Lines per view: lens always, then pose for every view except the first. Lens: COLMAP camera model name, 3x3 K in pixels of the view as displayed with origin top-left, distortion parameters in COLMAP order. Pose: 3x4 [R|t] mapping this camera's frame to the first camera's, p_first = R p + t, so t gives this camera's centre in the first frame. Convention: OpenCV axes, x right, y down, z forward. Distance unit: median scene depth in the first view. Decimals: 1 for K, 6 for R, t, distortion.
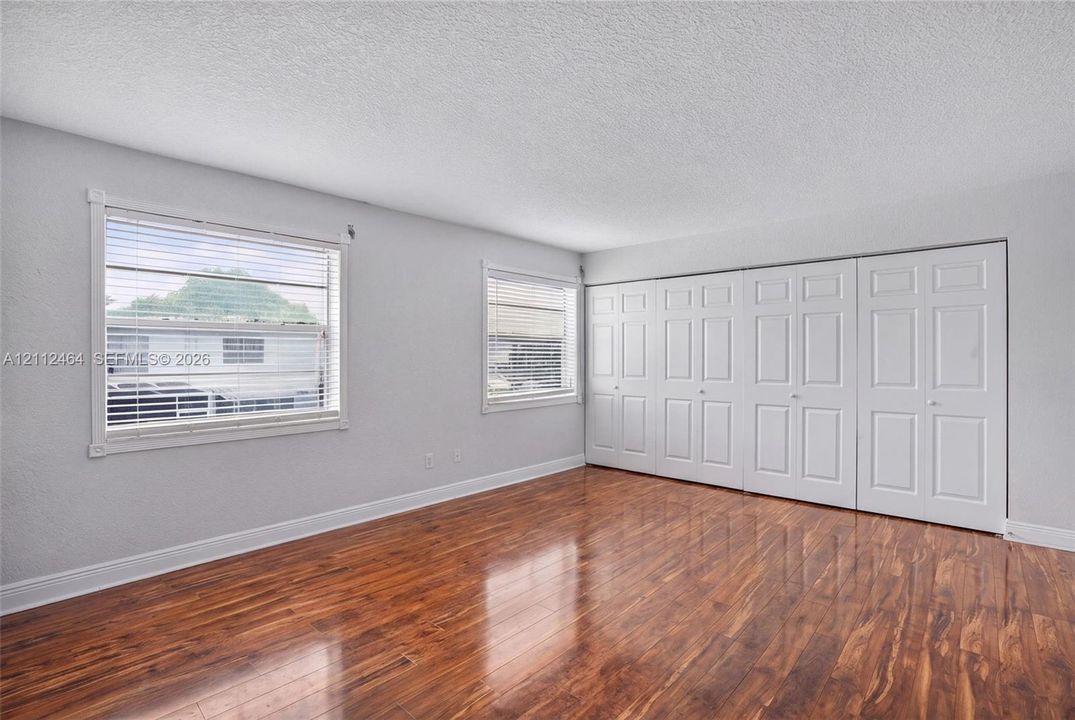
lens RADIAL K [[494.2, 0, 536.9], [0, 494.2, 354.5], [0, 0, 1]] dist [-0.051294, 0.000542]
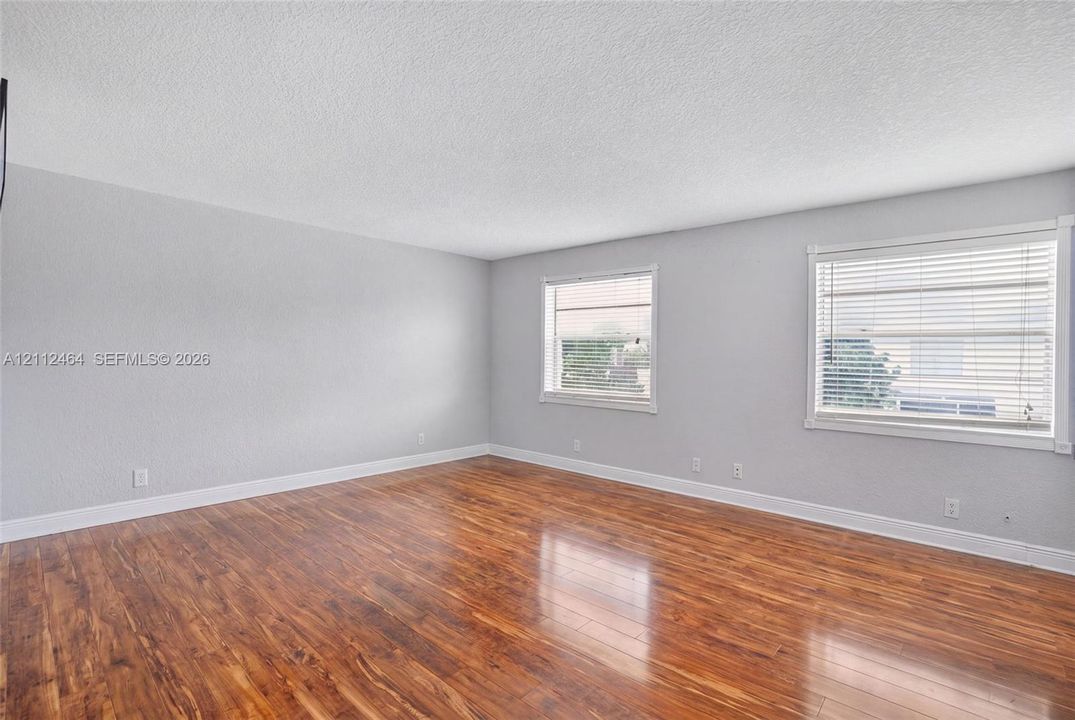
lens RADIAL K [[494.2, 0, 536.9], [0, 494.2, 354.5], [0, 0, 1]] dist [-0.051294, 0.000542]
pose [[0.025983, 0.019879, -0.999465, 0.846184], [0.001449, 0.999800, 0.019923, -0.026719], [0.999661, -0.001966, 0.025949, 0.618758]]
